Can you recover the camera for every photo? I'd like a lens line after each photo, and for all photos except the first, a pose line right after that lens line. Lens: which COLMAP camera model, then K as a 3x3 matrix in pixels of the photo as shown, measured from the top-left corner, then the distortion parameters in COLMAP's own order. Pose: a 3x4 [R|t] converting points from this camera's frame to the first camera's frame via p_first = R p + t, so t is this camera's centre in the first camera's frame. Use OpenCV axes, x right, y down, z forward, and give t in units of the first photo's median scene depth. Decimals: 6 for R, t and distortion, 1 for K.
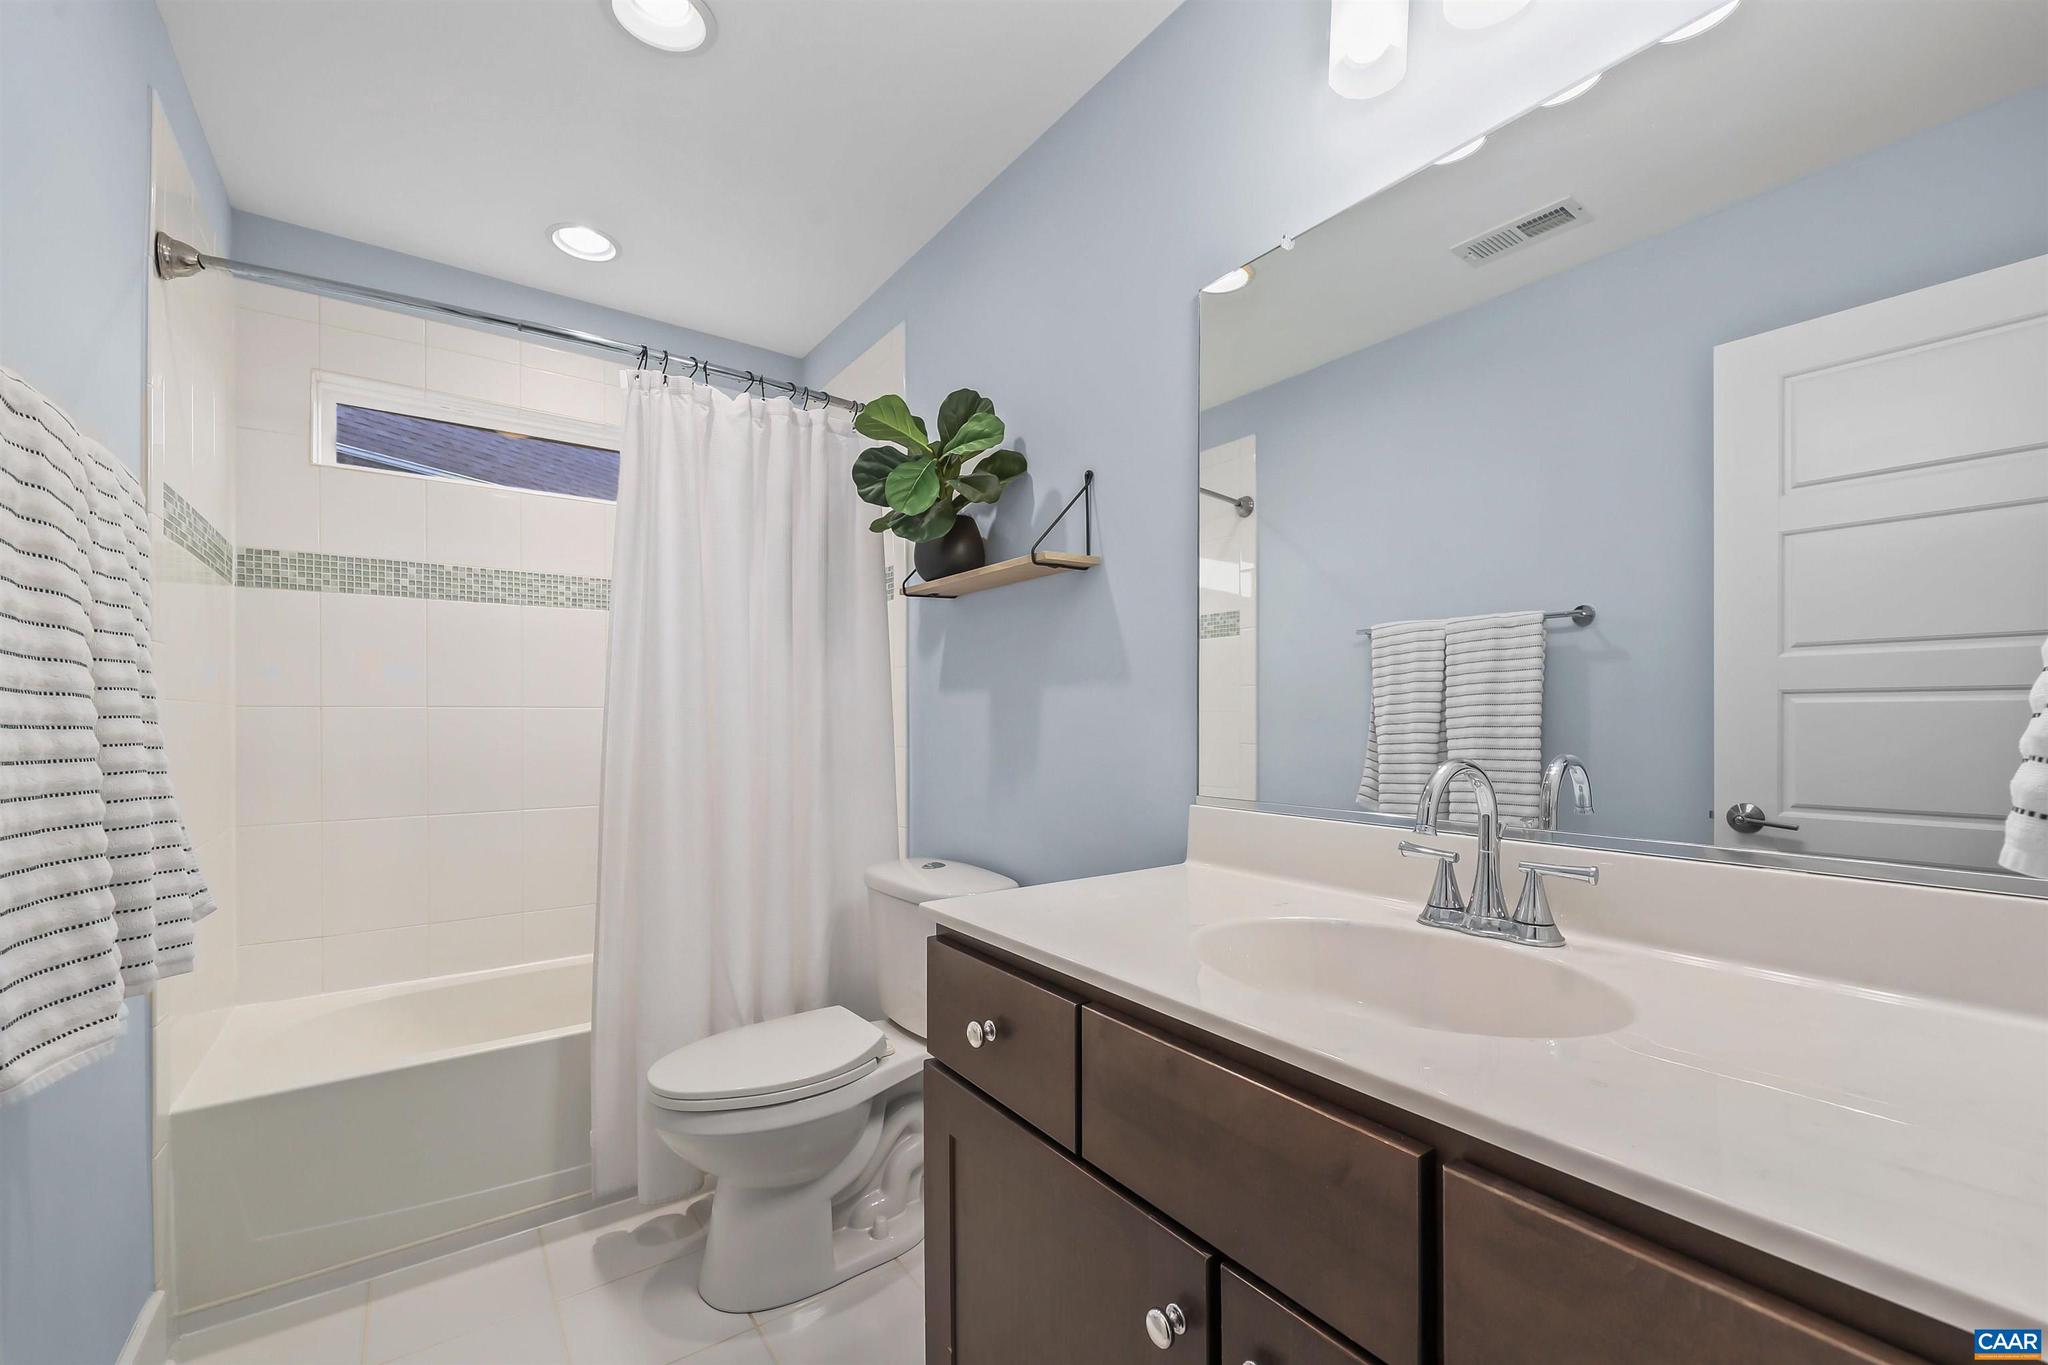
lens RADIAL K [[805.2, 0, 1025.6], [0, 805.2, 706.1], [0, 0, 1]] dist [-0.001418, -0.000125]
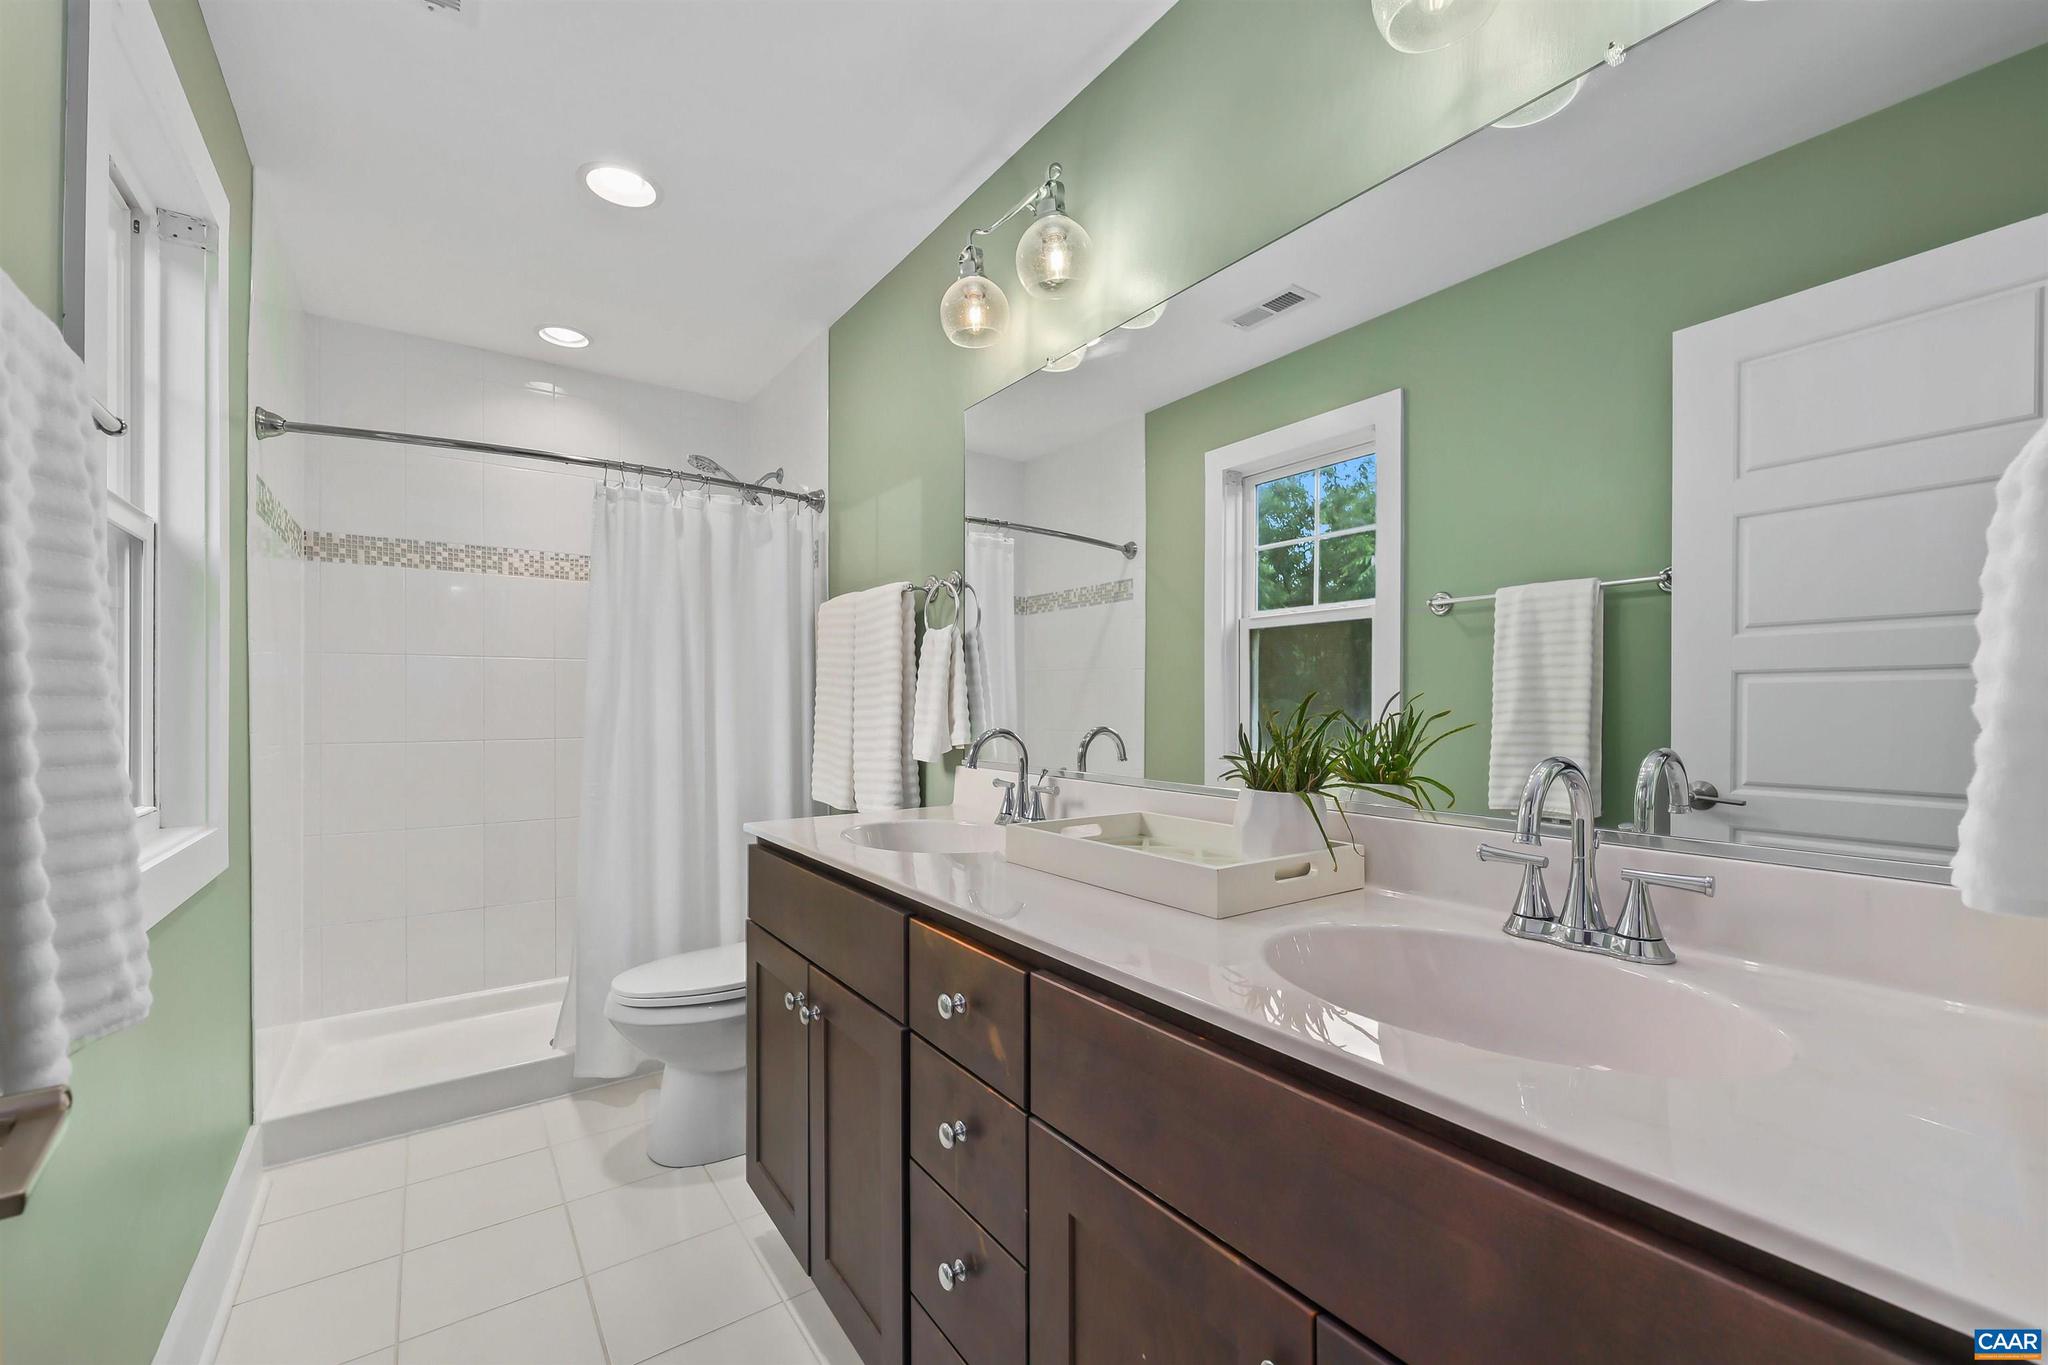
lens RADIAL K [[843.8, 0, 1022.3], [0, 843.8, 705.5], [0, 0, 1]] dist [0.002473, -0.000184]
pose [[0.997266, -0.025835, -0.069233, 0.117063], [0.025289, 0.999642, -0.008755, 0.010419], [0.069434, 0.006980, 0.997562, -0.124356]]
